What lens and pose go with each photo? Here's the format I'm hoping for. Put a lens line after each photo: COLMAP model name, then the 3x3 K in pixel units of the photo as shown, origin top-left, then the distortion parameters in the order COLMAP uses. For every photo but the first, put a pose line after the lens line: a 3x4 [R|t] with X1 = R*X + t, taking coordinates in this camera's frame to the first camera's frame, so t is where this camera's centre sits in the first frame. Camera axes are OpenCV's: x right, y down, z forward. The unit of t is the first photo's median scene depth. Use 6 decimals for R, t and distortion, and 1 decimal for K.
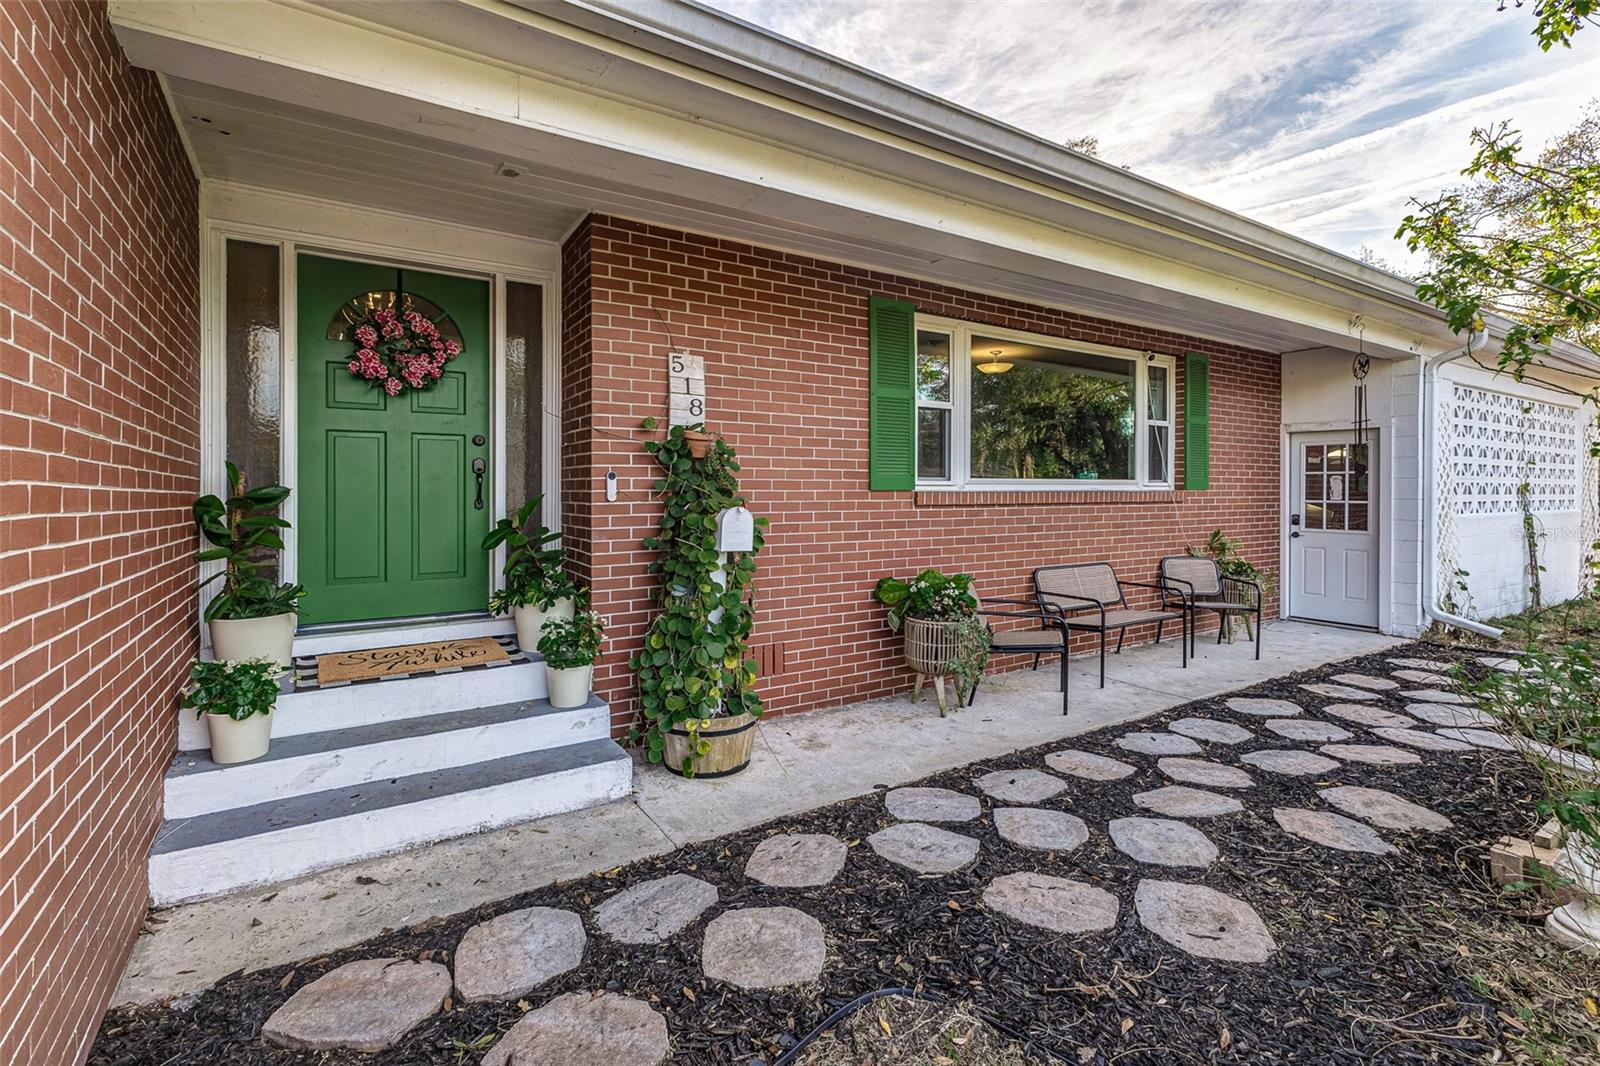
lens RADIAL K [[765.2, 0, 920.9], [0, 765.2, 492.8], [0, 0, 1]] dist [0.002452, 0.000047]
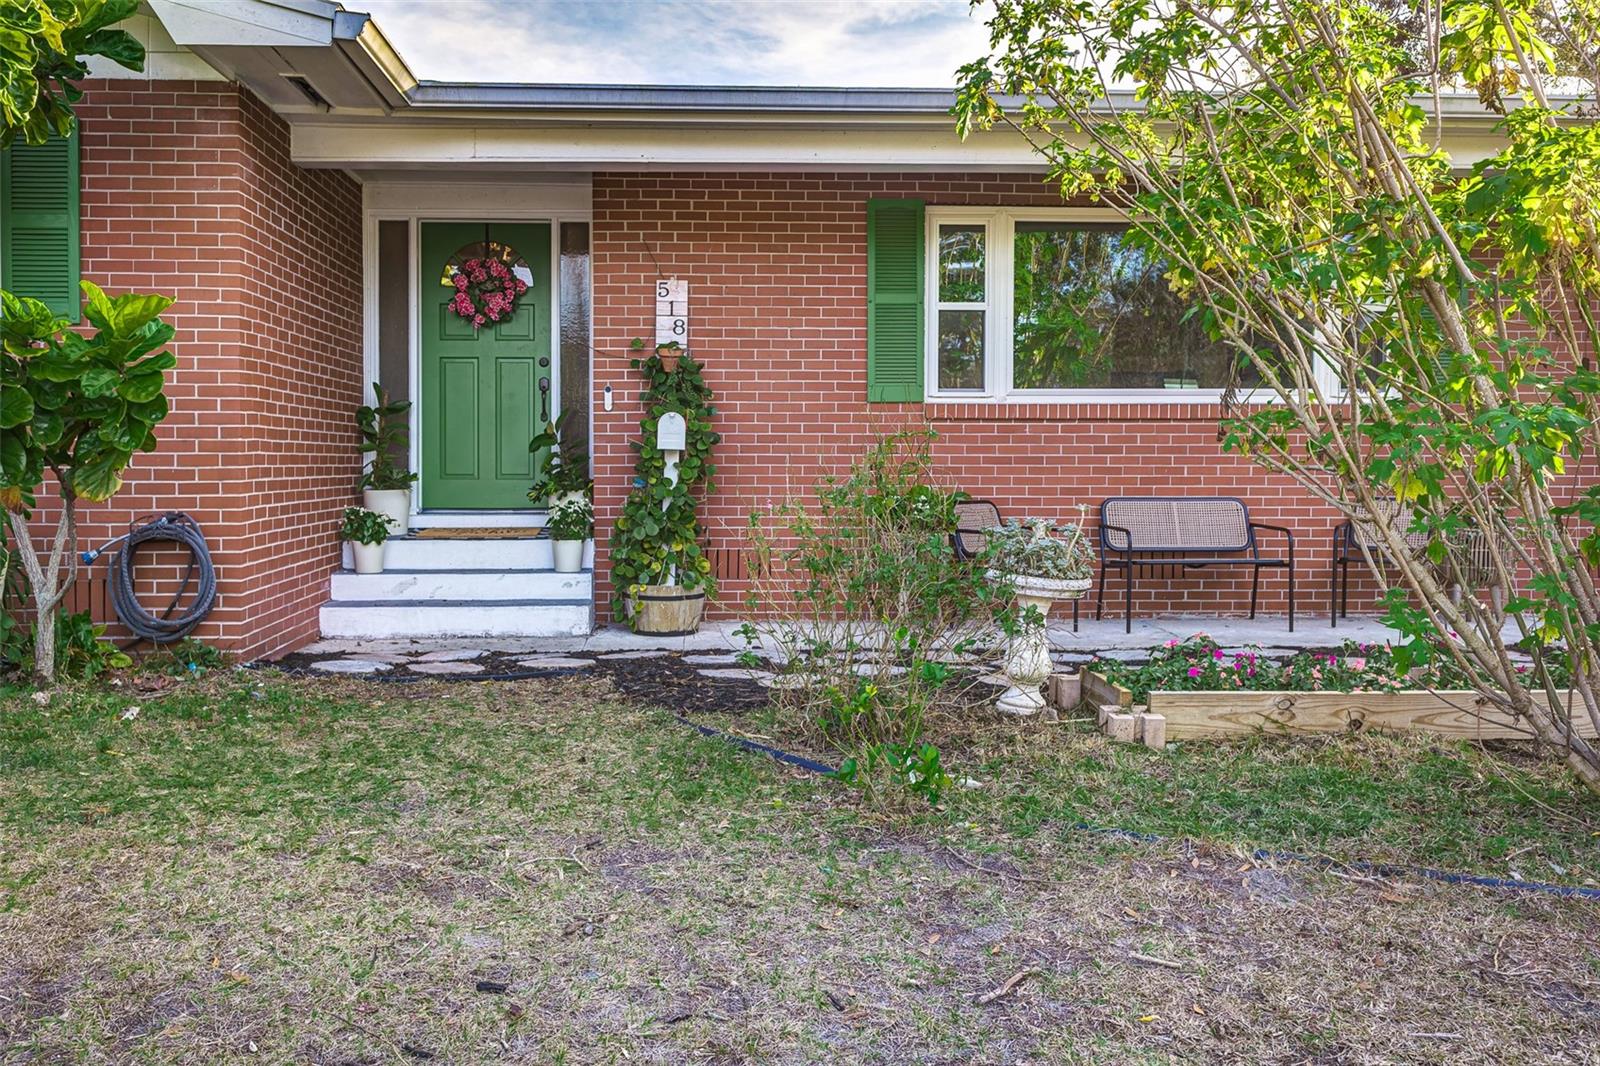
lens RADIAL K [[1491.1, 0, 736.5], [0, 1491.1, 479.3], [0, 0, 1]] dist [0.015314, 0.000502]
pose [[0.823921, 0.016030, -0.566478, 1.017919], [-0.003810, 0.999734, 0.022748, 0.060975], [0.566692, -0.016584, 0.823763, -0.753223]]
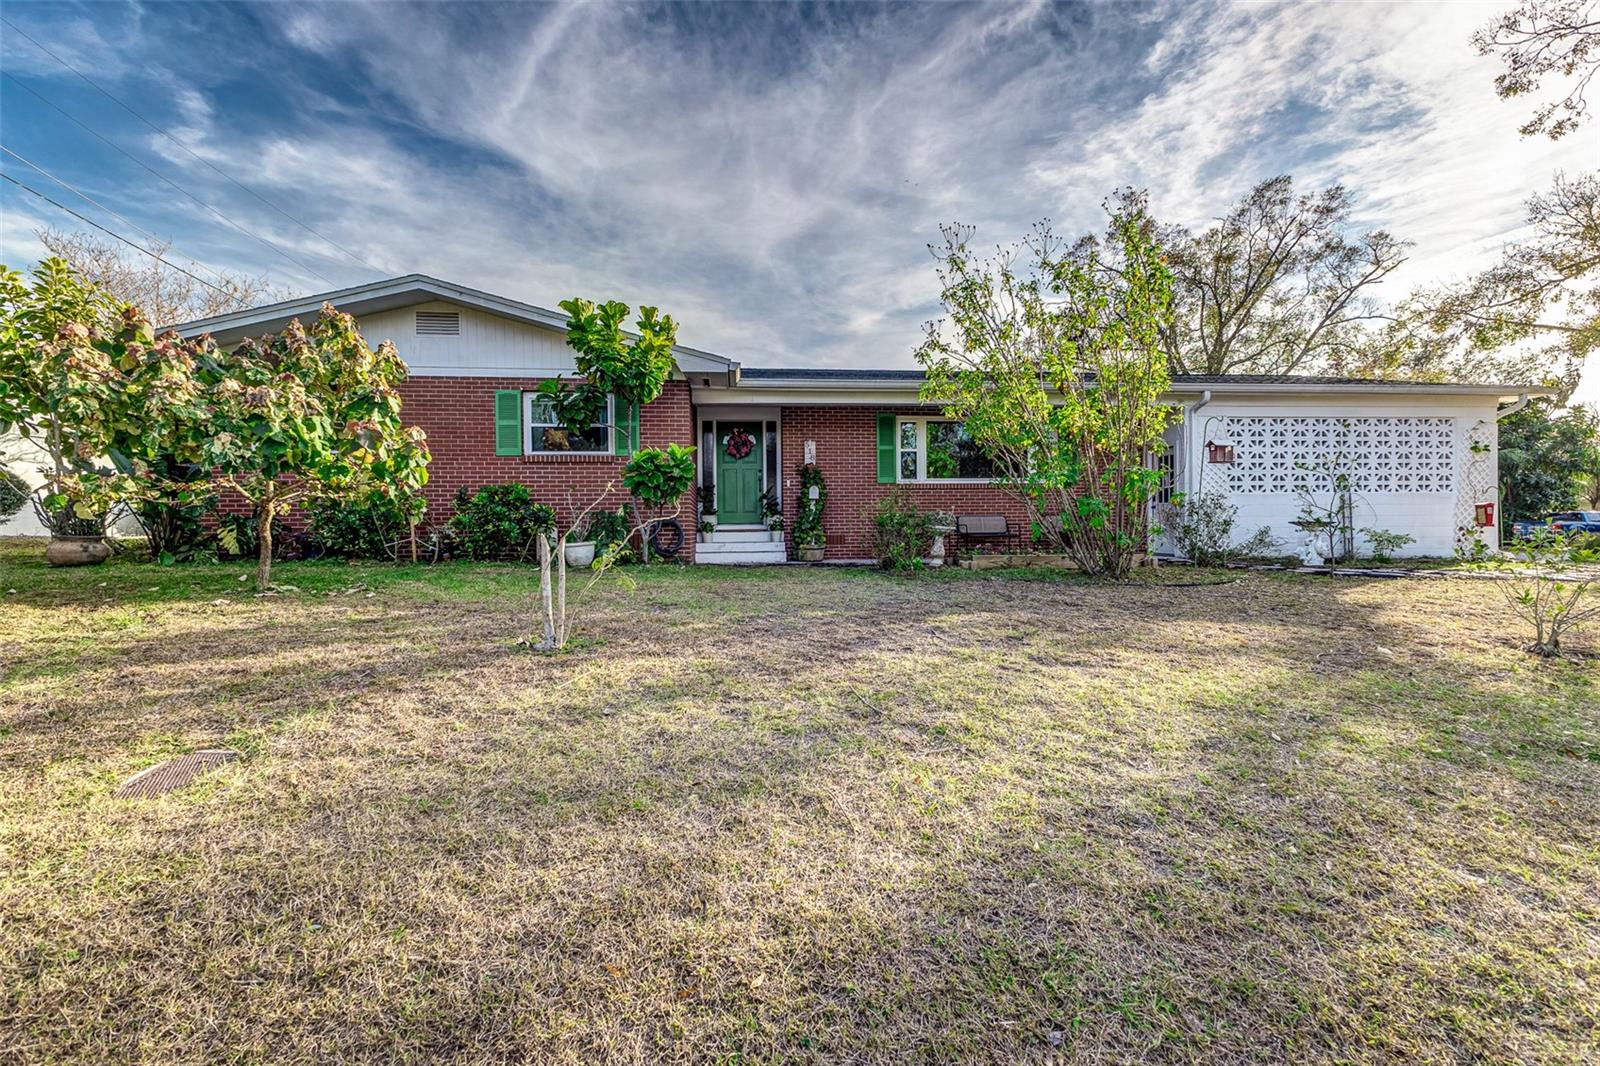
lens RADIAL K [[698.6, 0, 824.0], [0, 698.6, 523.8], [0, 0, 1]] dist [0.014307, -0.000278]
pose [[0.856454, -0.000492, -0.516223, 1.278667], [0.005544, 0.999951, 0.008245, 0.145078], [0.516193, -0.009924, 0.856415, -1.514691]]
